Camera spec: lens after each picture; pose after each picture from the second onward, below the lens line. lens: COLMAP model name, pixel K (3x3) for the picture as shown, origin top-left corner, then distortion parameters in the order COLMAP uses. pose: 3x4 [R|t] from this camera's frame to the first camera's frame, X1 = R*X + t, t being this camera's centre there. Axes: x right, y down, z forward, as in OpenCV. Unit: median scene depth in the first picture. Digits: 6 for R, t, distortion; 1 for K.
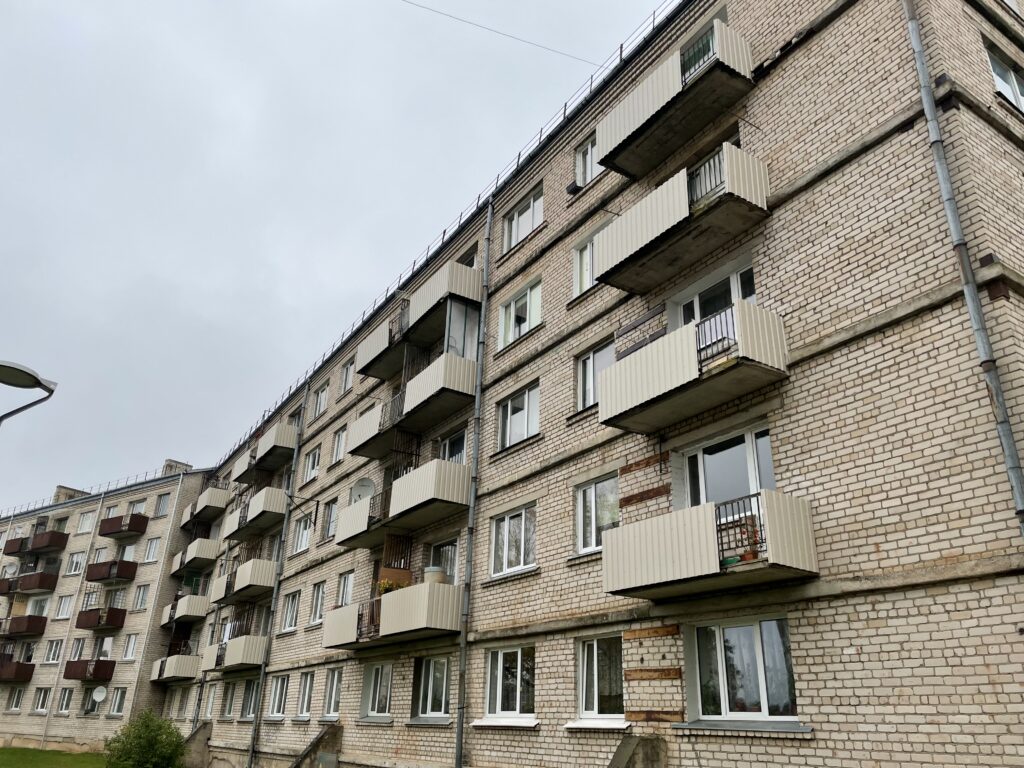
lens RADIAL K [[770.1, 0, 515.3], [0, 770.1, 390.1], [0, 0, 1]] dist [0.091492, -0.117818]
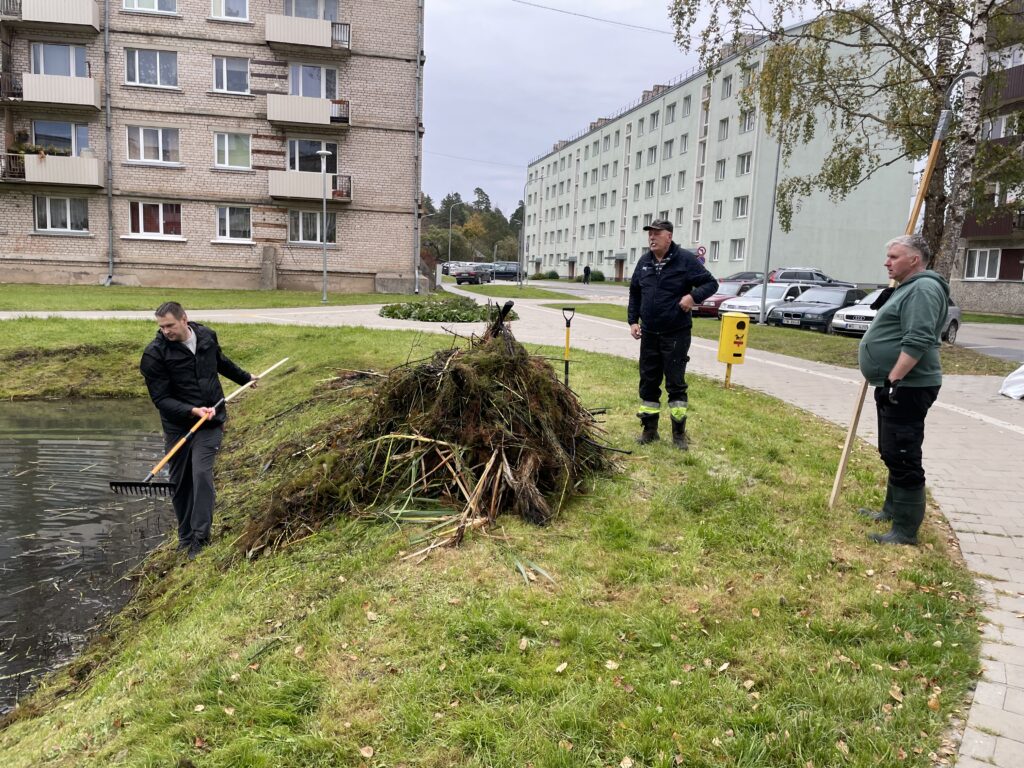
lens RADIAL K [[770.1, 0, 504.6], [0, 770.1, 378.8], [0, 0, 1]] dist [0.091492, -0.117818]
pose [[0.360563, -0.138691, 0.922366, -1.804146], [-0.396655, 0.872210, 0.286206, -0.217543], [-0.844191, -0.469056, 0.259474, -0.516582]]
